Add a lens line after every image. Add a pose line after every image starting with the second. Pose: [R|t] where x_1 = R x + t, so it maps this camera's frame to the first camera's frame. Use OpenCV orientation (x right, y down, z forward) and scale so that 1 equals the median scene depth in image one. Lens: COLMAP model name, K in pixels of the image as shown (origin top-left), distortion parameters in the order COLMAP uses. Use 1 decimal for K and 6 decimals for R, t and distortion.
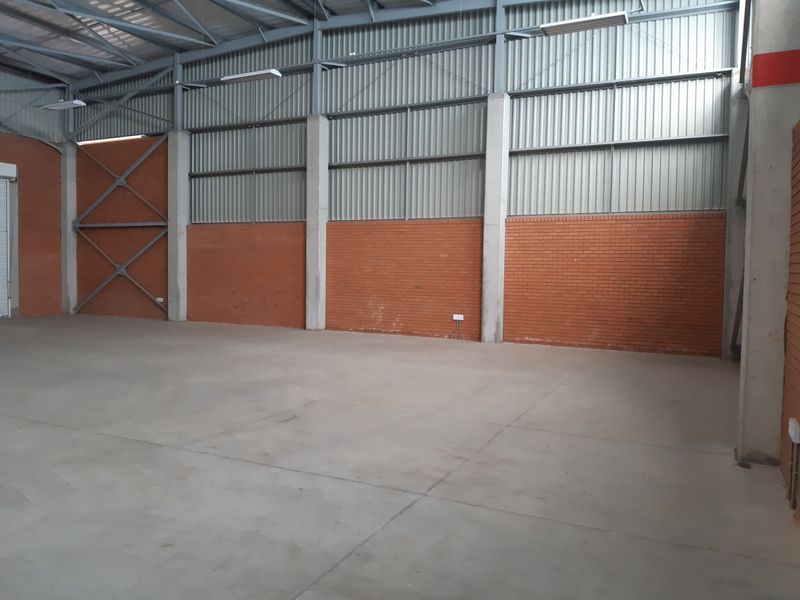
lens RADIAL K [[621.4, 0, 399.0], [0, 621.4, 296.5], [0, 0, 1]] dist [0.092057, -0.167594]
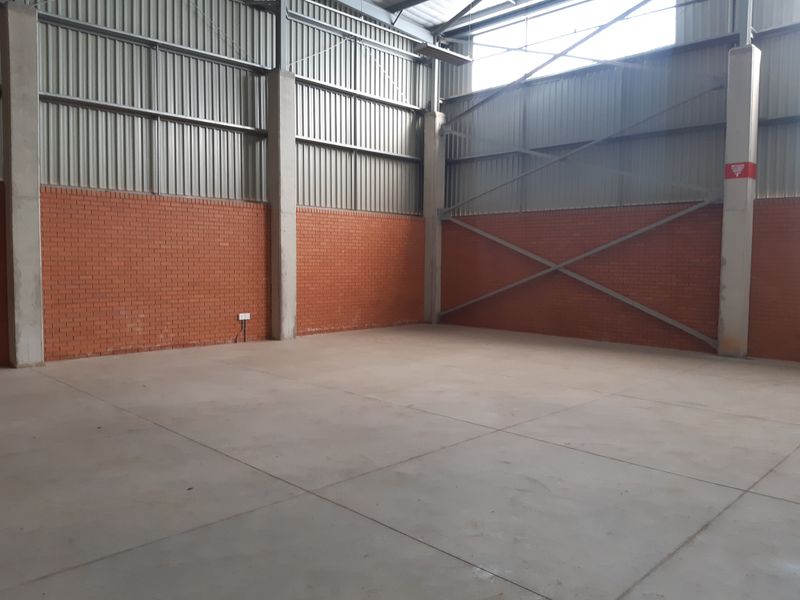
lens RADIAL K [[621.4, 0, 399.0], [0, 621.4, 296.5], [0, 0, 1]] dist [0.092057, -0.167594]
pose [[0.313421, -0.074982, 0.946649, -0.656407], [0.033316, 0.997132, 0.067950, -0.046201], [-0.949030, 0.010241, 0.315021, 0.522264]]
